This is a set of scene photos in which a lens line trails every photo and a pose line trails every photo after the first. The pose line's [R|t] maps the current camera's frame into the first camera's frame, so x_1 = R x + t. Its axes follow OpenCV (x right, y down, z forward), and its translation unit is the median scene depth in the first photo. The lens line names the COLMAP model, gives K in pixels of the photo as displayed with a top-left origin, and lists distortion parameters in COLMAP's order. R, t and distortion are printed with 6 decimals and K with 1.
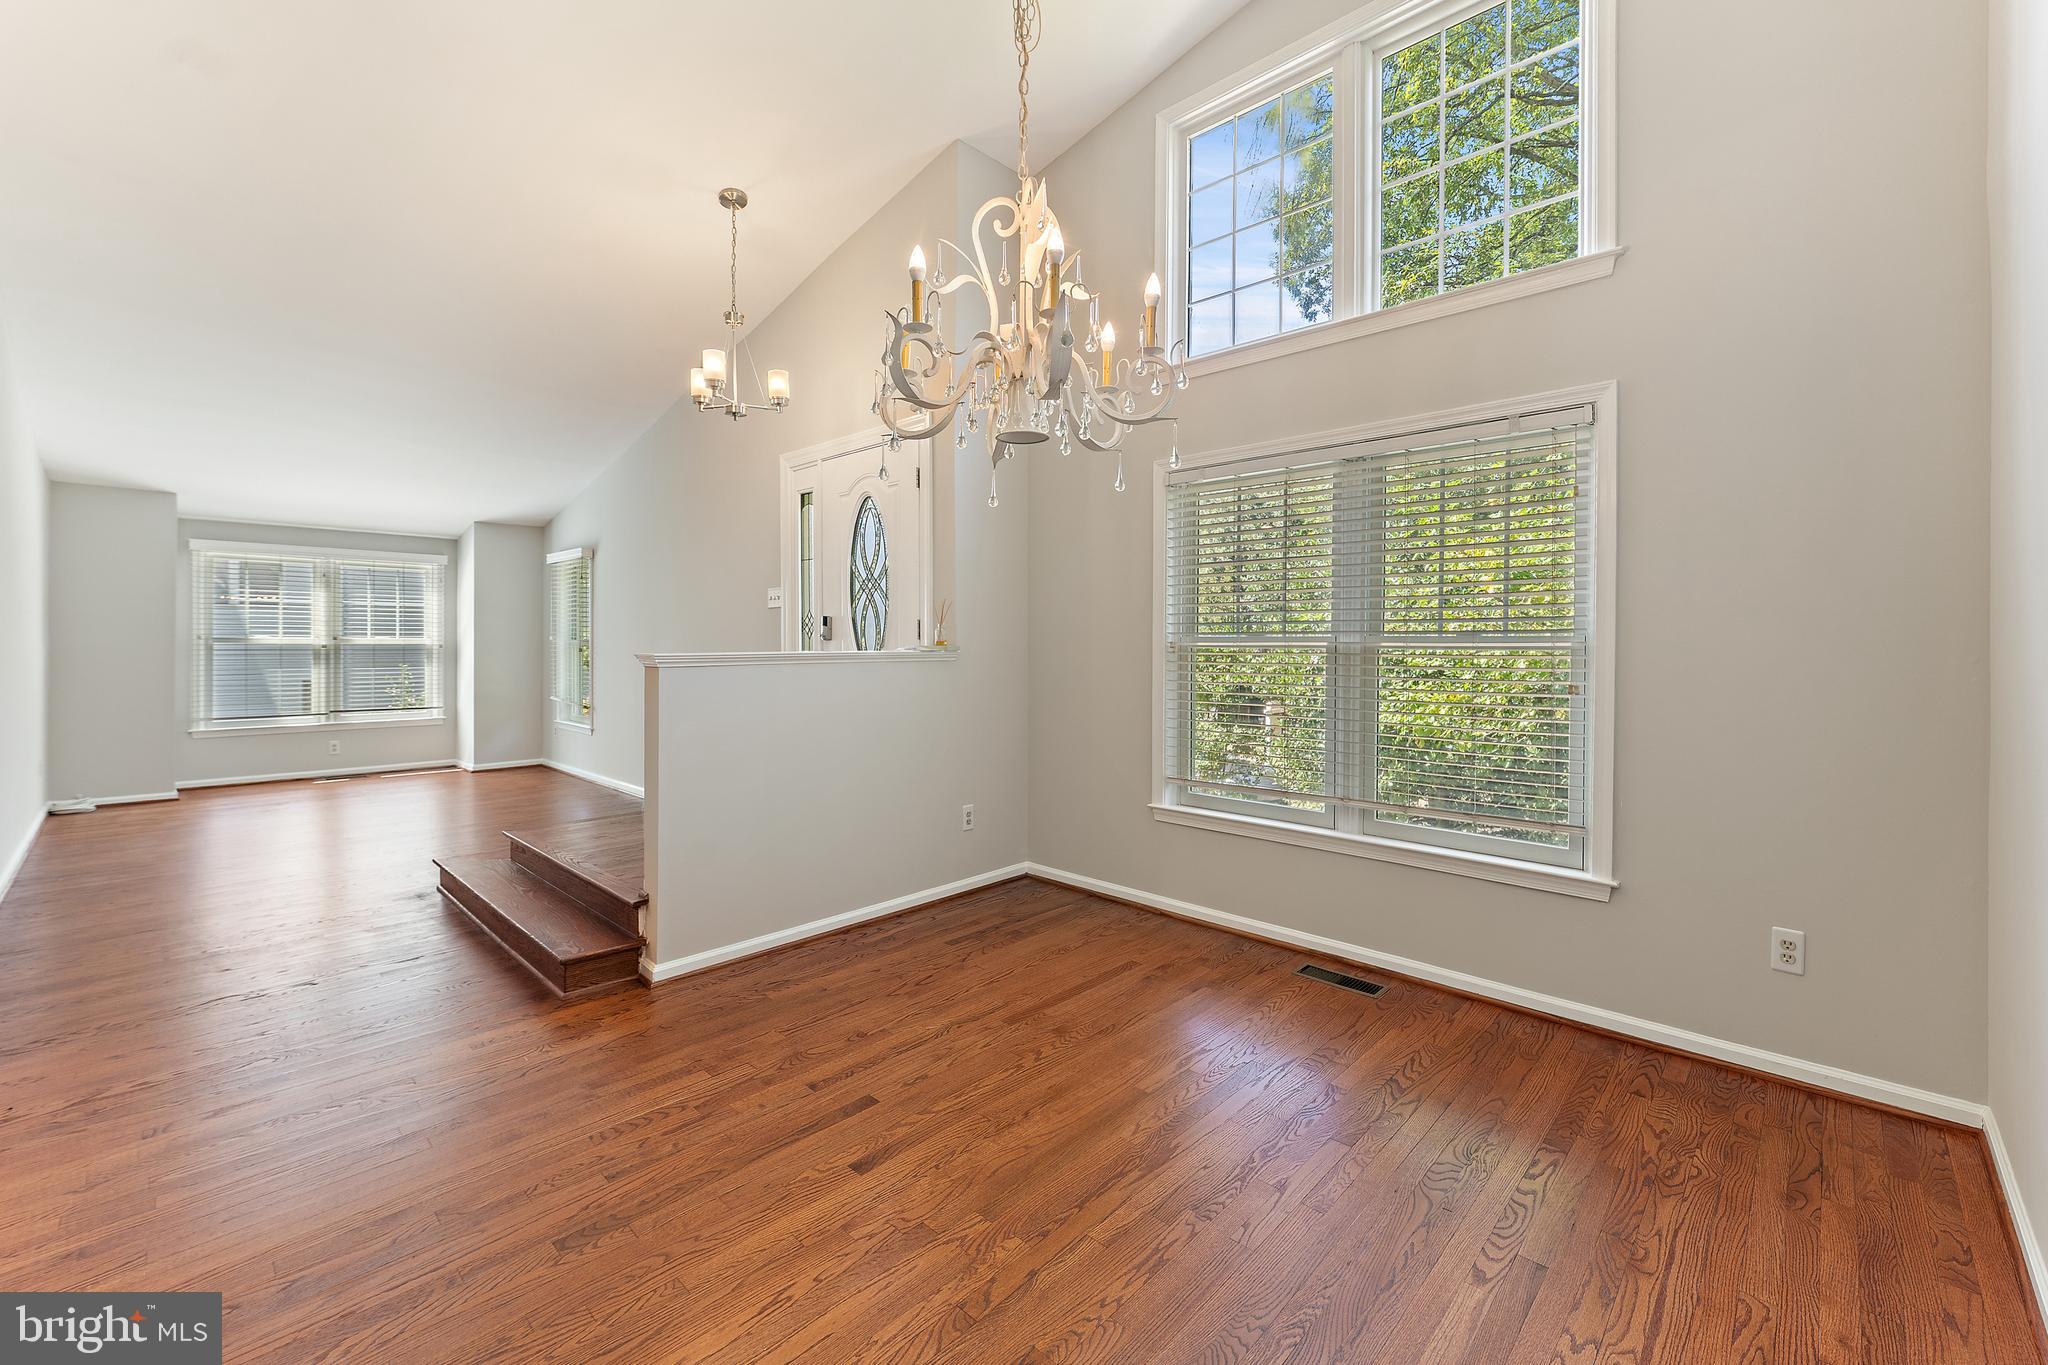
lens RADIAL K [[845.2, 0, 1035.0], [0, 845.2, 642.8], [0, 0, 1]] dist [0.000061, -0.000523]
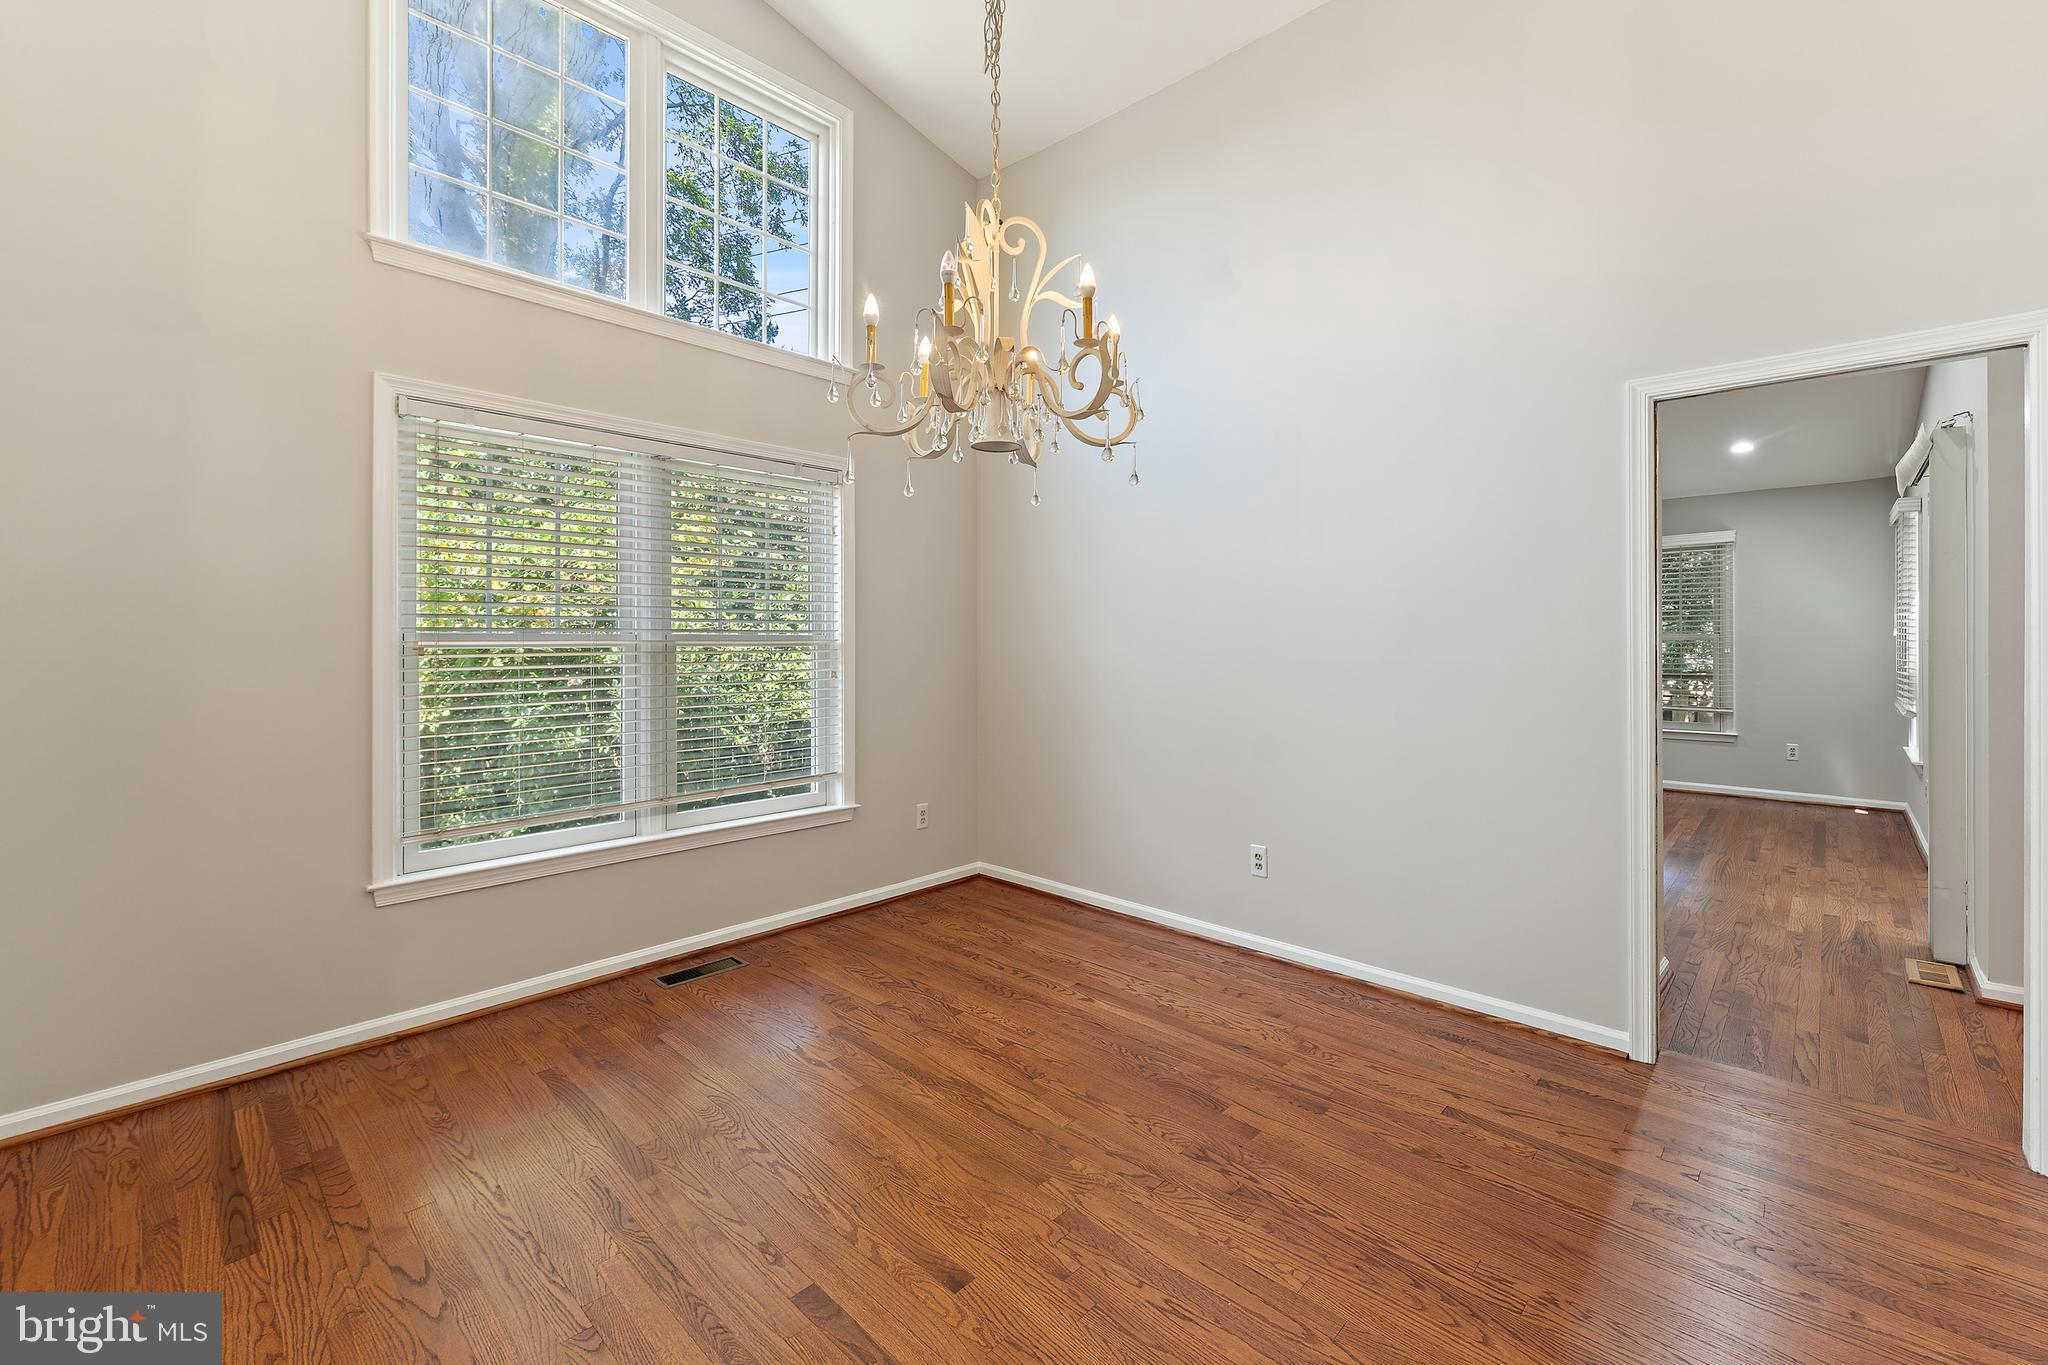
lens RADIAL K [[845.2, 0, 1035.0], [0, 845.2, 642.8], [0, 0, 1]] dist [0.000061, -0.000523]
pose [[-0.003640, -0.007382, 0.999966, -0.753266], [0.003807, 0.999965, 0.007396, -0.006089], [-0.999986, 0.003834, -0.003612, 0.679272]]
